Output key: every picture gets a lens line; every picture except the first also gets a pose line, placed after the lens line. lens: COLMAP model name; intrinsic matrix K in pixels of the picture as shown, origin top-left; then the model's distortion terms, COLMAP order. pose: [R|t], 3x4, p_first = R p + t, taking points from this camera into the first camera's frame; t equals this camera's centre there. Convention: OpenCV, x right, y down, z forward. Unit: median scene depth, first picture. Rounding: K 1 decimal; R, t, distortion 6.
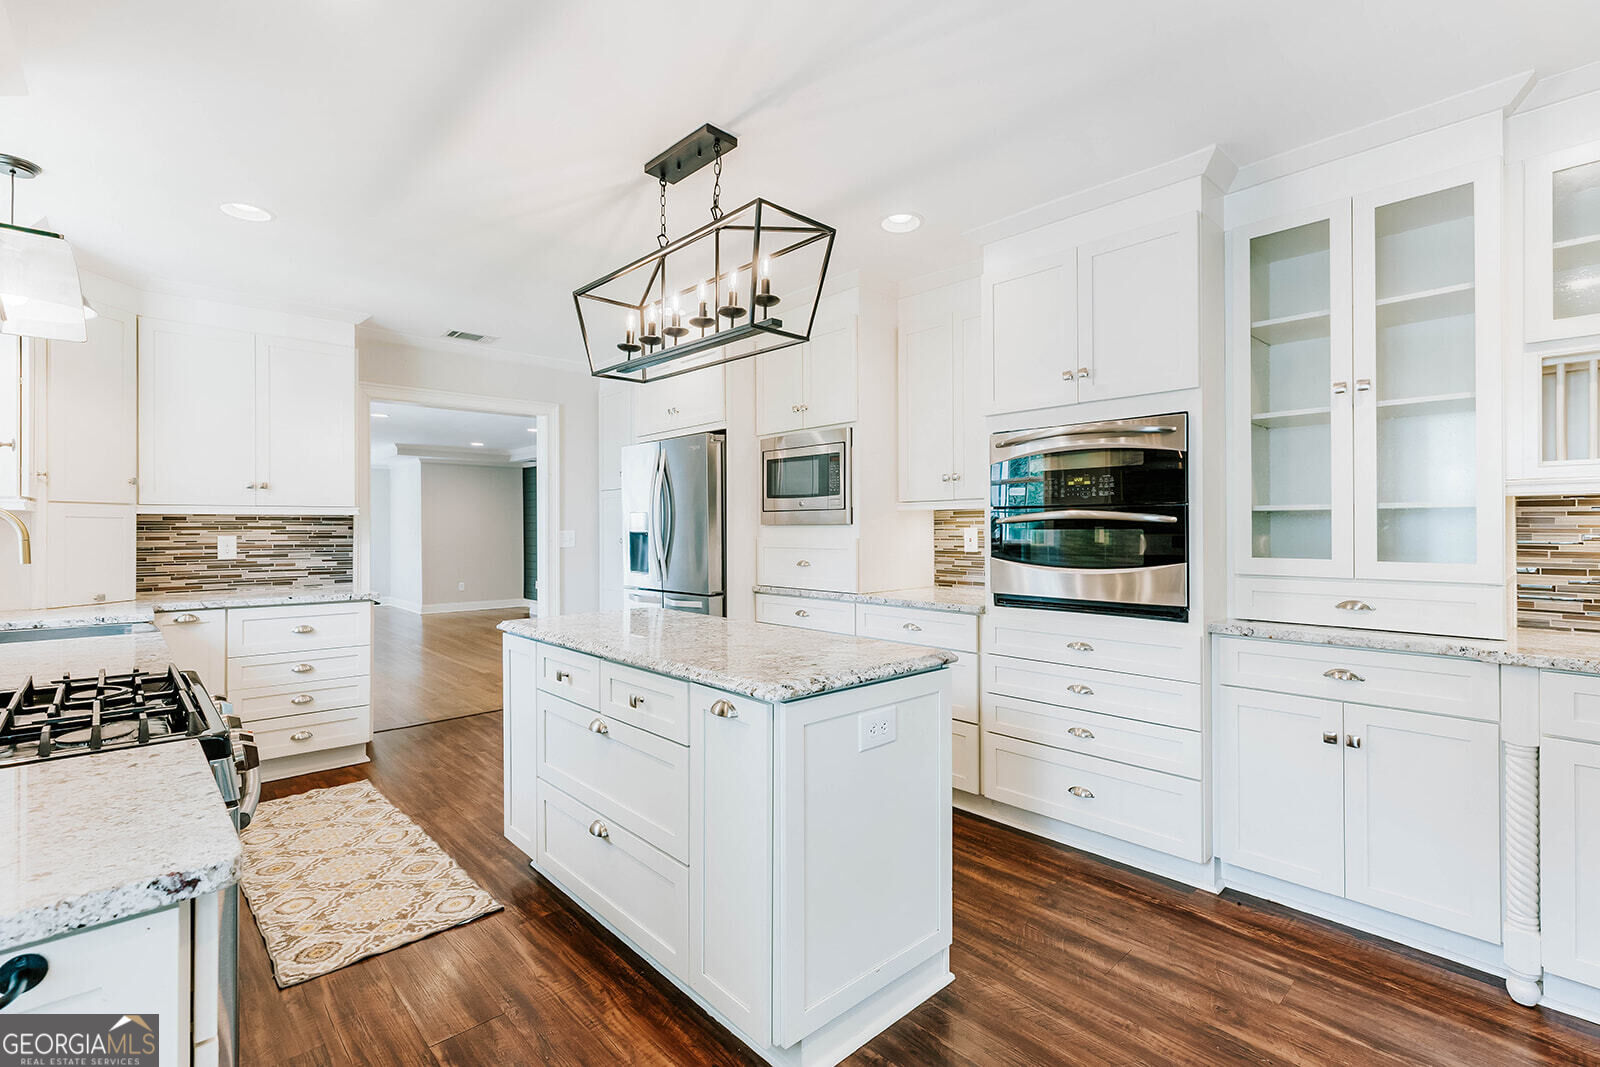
lens RADIAL K [[728.7, 0, 801.6], [0, 728.7, 526.9], [0, 0, 1]] dist [0.003464, -0.000414]
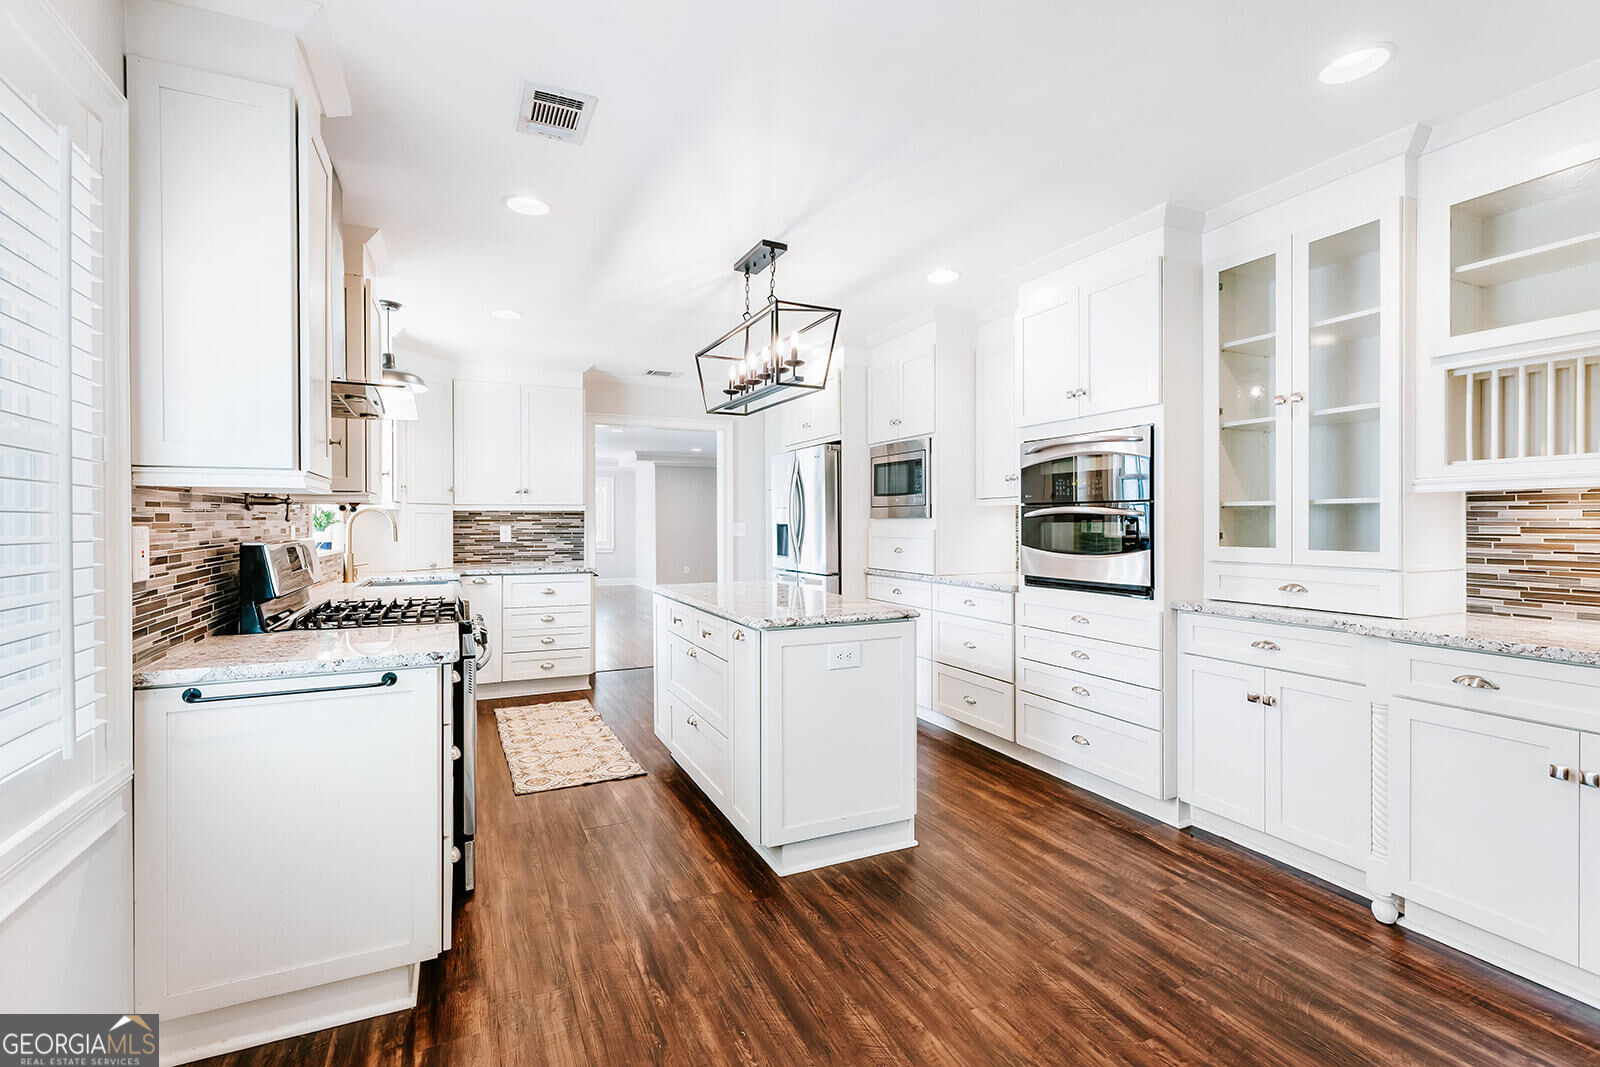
lens RADIAL K [[728.7, 0, 805.4], [0, 728.7, 526.6], [0, 0, 1]] dist [0.003464, -0.000414]
pose [[0.953211, 0.003173, -0.302291, 0.354332], [-0.000221, 0.999952, 0.009798, -0.000877], [0.302307, -0.009273, 0.953165, -0.321742]]
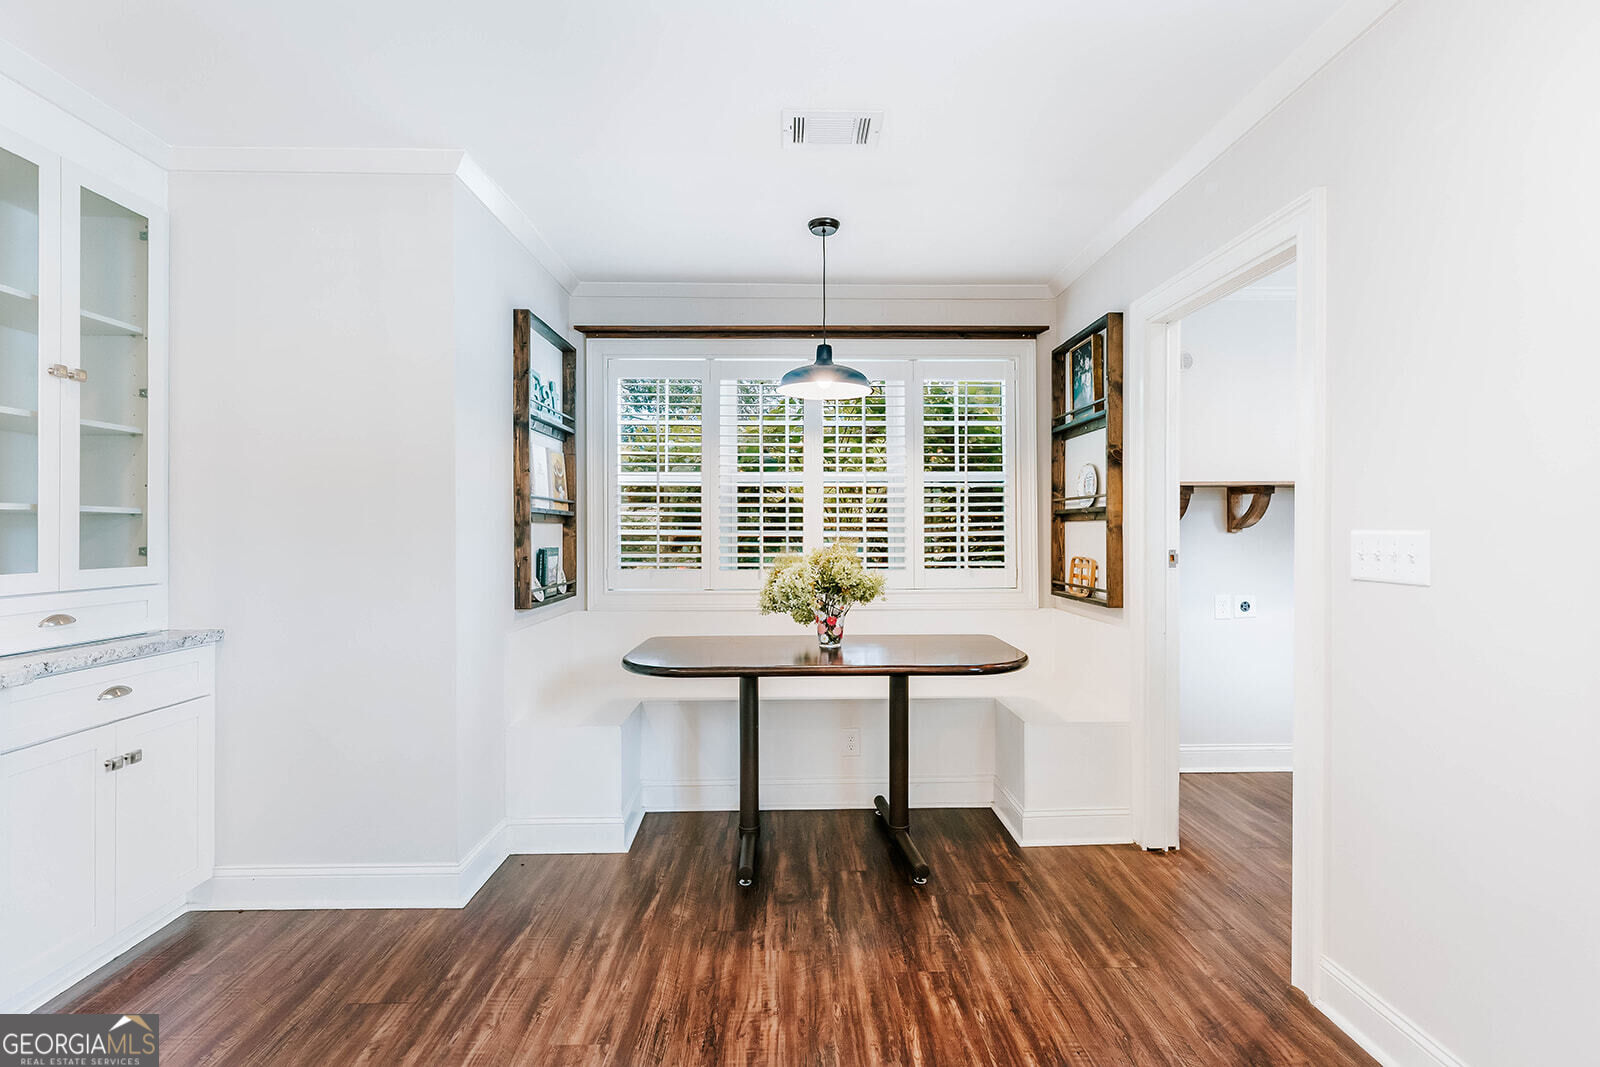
lens RADIAL K [[728.7, 0, 802.8], [0, 728.7, 535.9], [0, 0, 1]] dist [0.003464, -0.000414]
pose [[-0.748612, 0.000067, 0.663008, -0.480031], [0.000199, 1.000000, 0.000123, 0.004470], [-0.663008, 0.000224, -0.748612, 1.019956]]
